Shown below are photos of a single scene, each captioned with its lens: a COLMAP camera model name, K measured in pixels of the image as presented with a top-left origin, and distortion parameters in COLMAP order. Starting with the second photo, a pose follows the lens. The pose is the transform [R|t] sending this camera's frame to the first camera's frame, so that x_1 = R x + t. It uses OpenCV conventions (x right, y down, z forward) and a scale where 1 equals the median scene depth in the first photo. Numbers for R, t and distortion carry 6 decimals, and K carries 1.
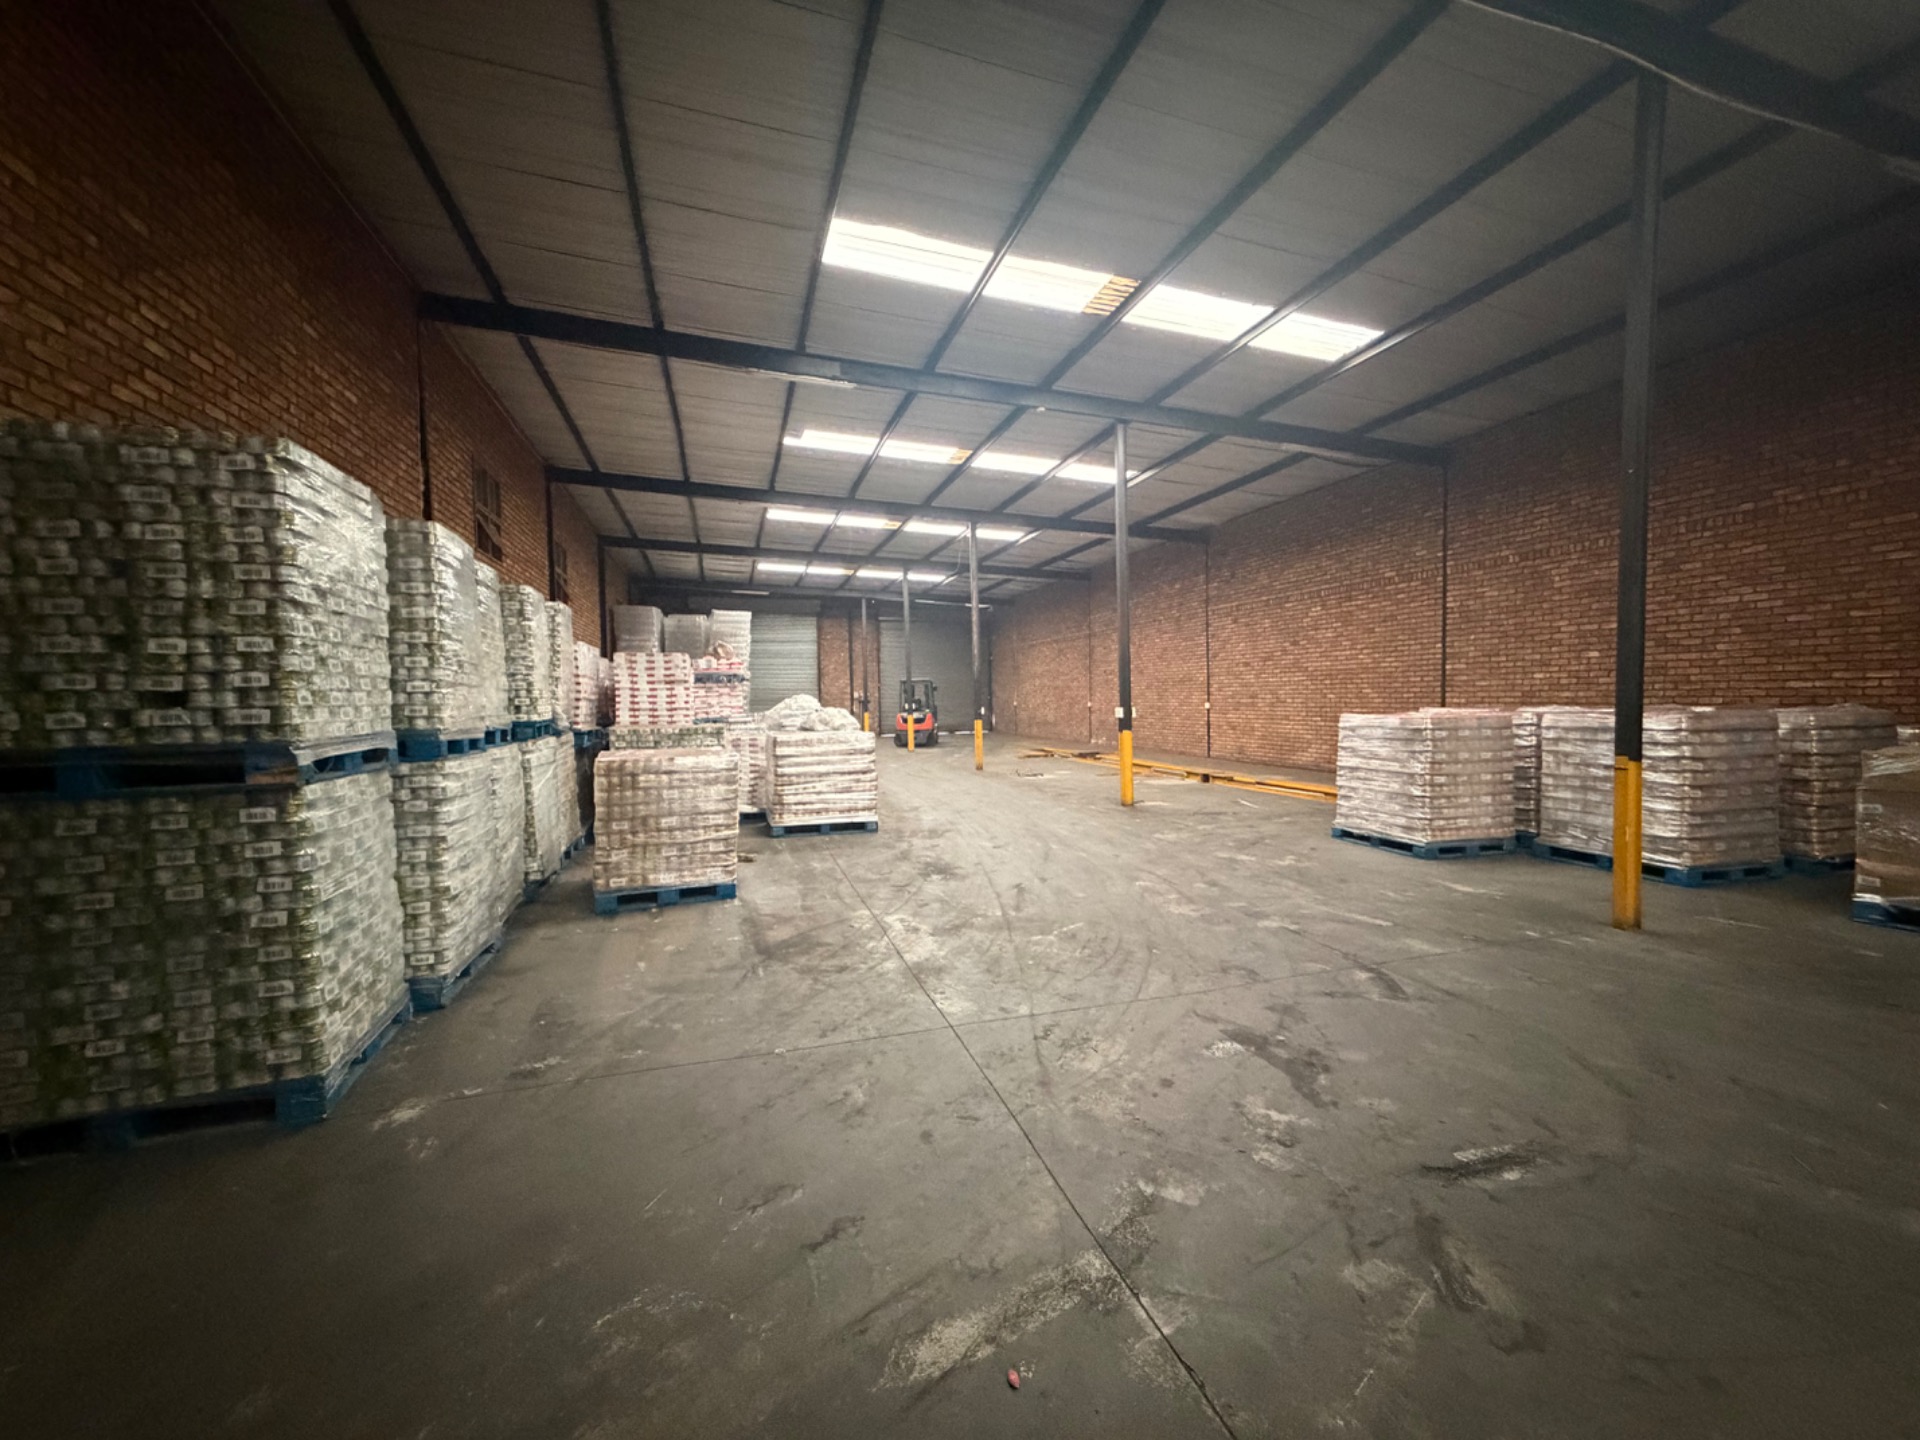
lens RADIAL K [[758.7, 0, 957.2], [0, 758.7, 719.0], [0, 0, 1]] dist [0.000237, 0.000161]
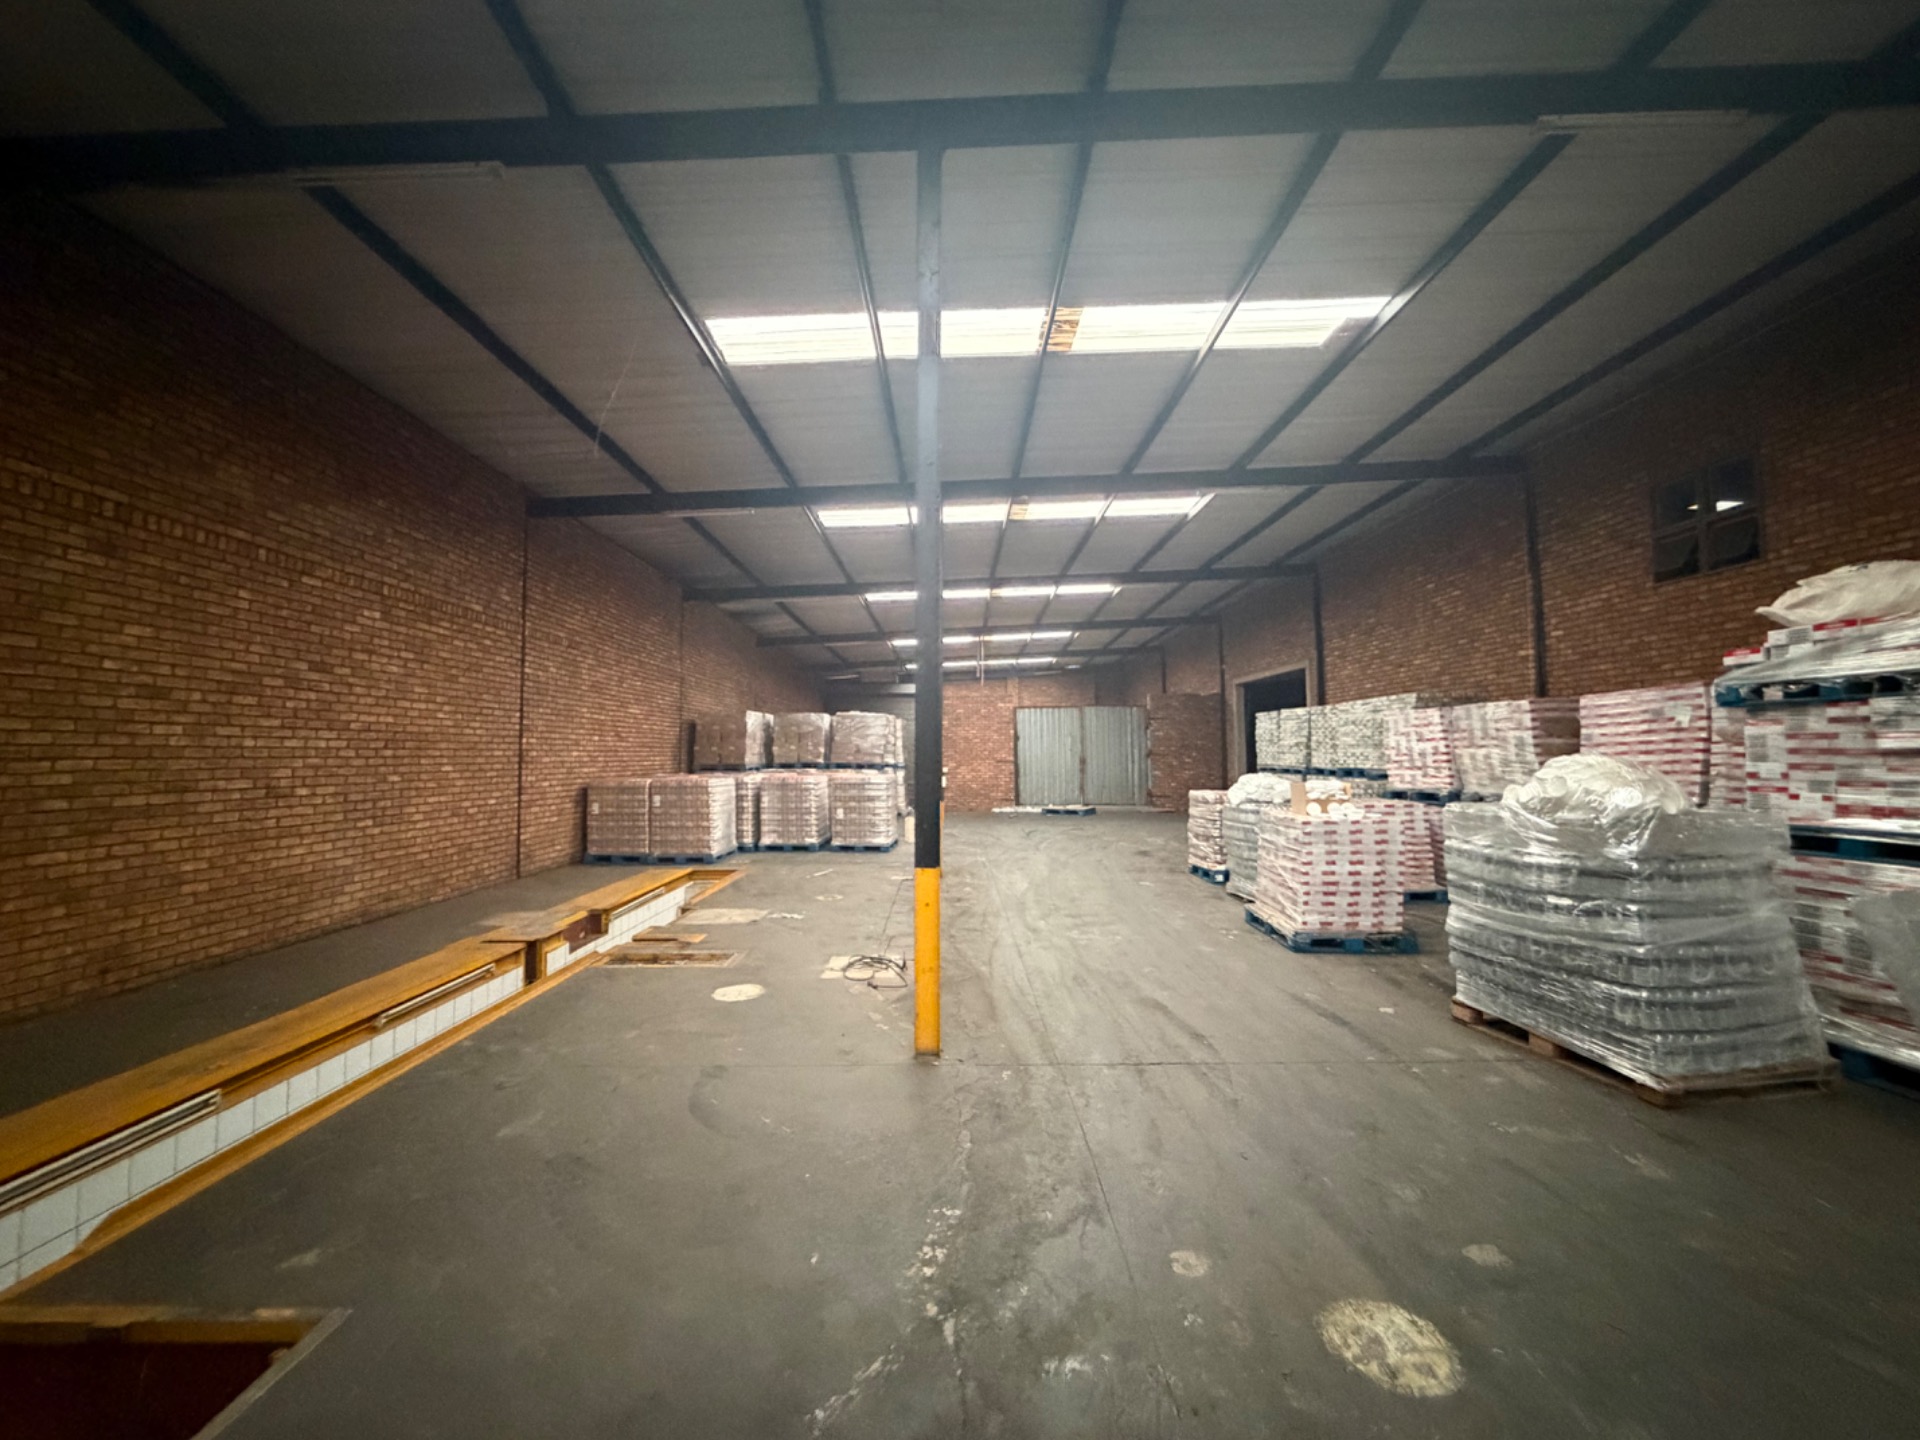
lens RADIAL K [[758.7, 0, 960.6], [0, 758.7, 718.8], [0, 0, 1]] dist [0.000237, 0.000161]
pose [[-0.956986, 0.035923, 0.287903, -0.103276], [0.030067, 0.999242, -0.024737, -0.068757], [-0.288574, -0.015016, -0.957340, 2.044962]]
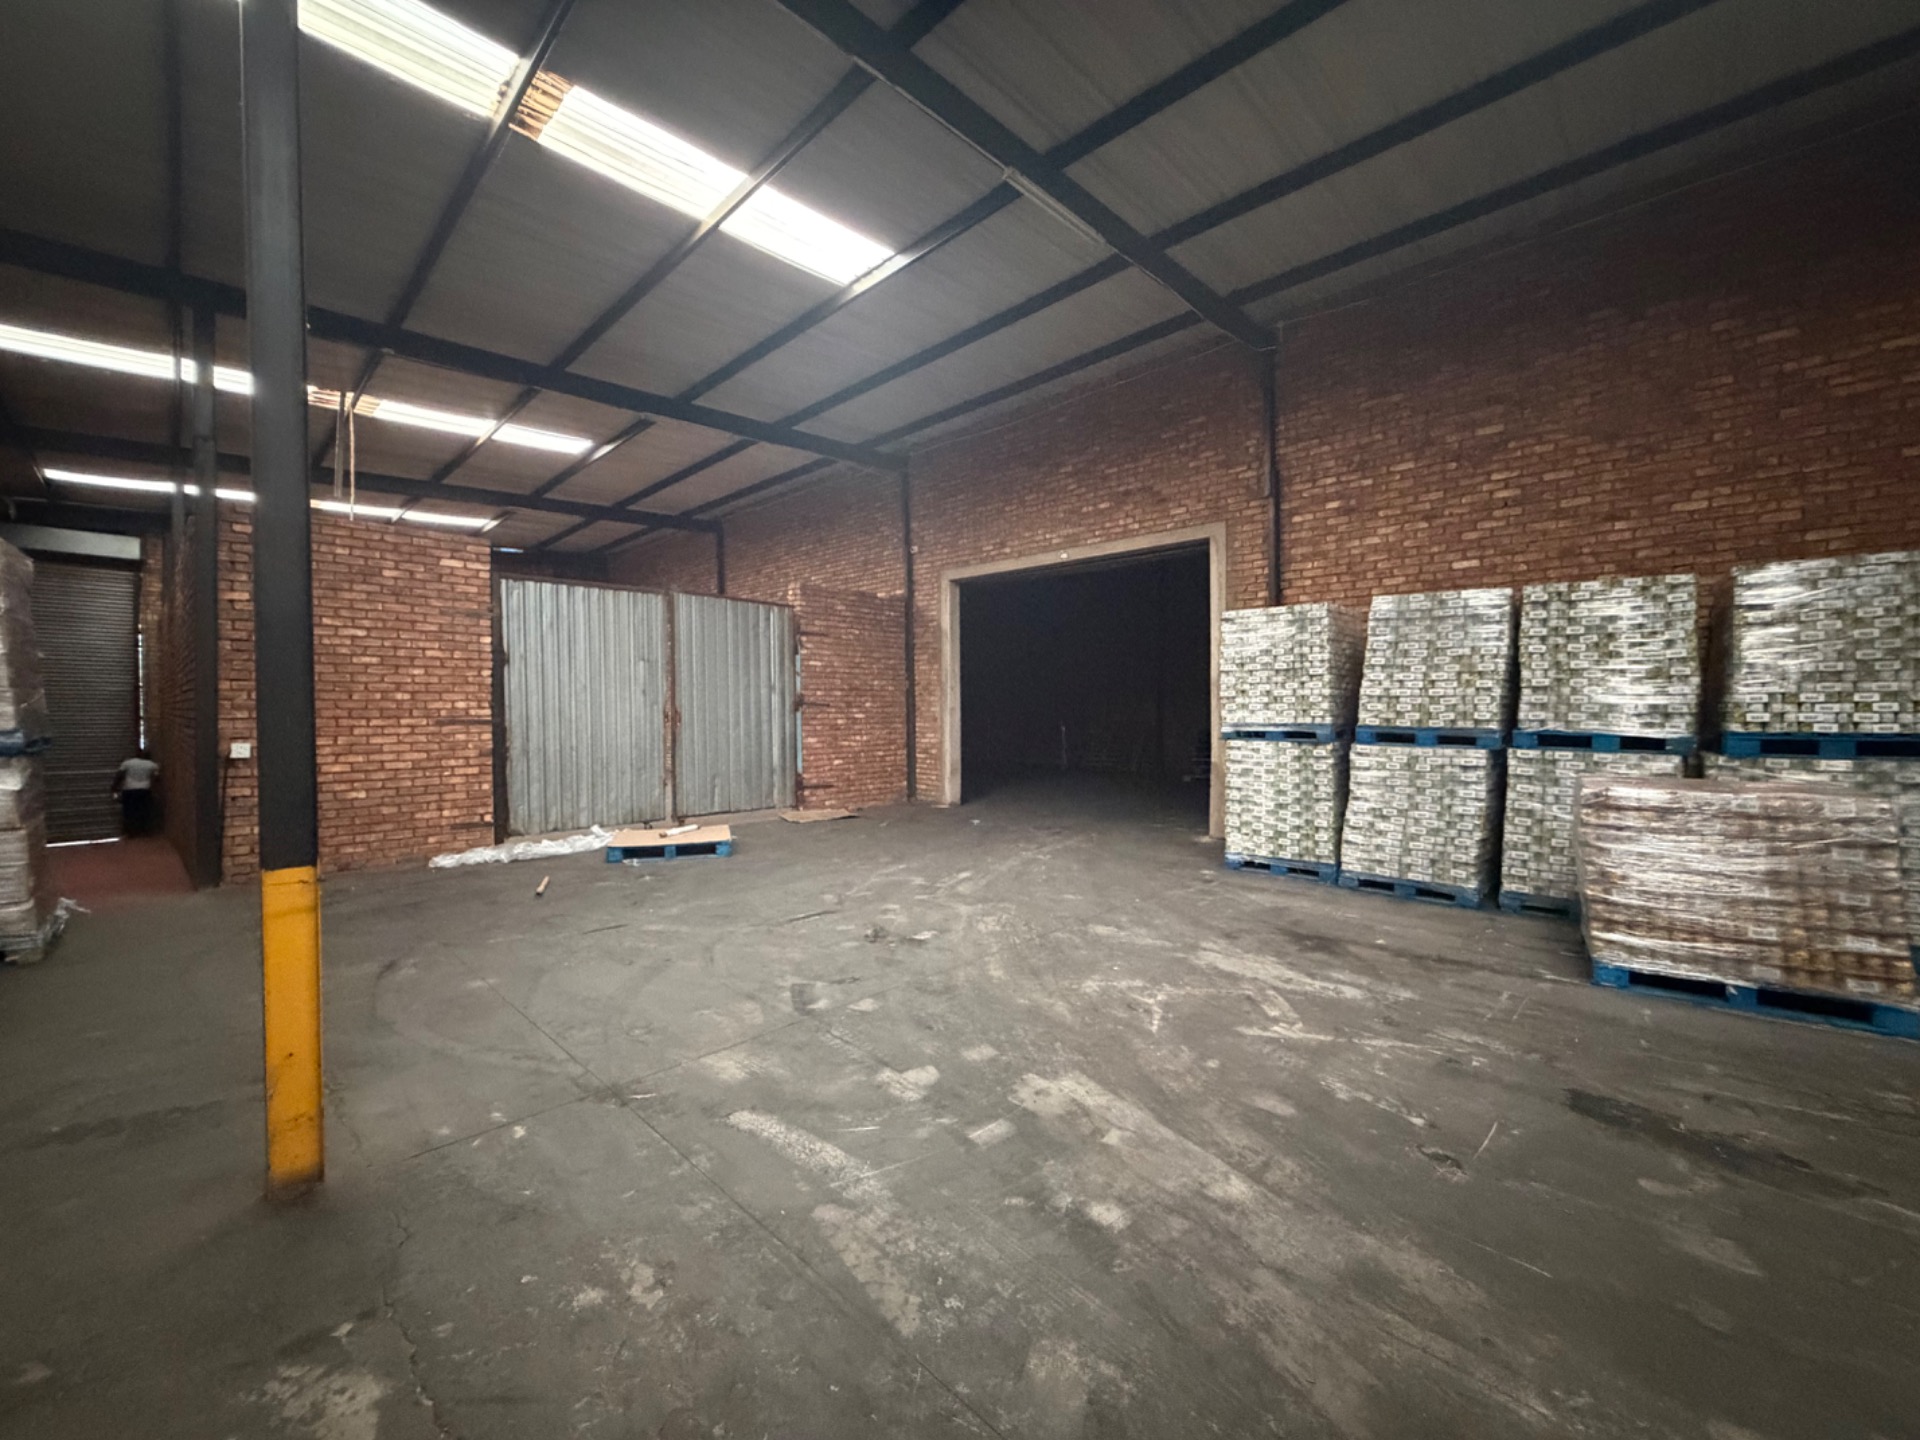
lens RADIAL K [[758.7, 0, 947.2], [0, 758.7, 716.5], [0, 0, 1]] dist [0.000237, 0.000161]
pose [[-0.876400, 0.025750, -0.480895, 0.358257], [0.004407, 0.998956, 0.045459, -0.033505], [0.481564, 0.037721, -0.875599, 0.808450]]
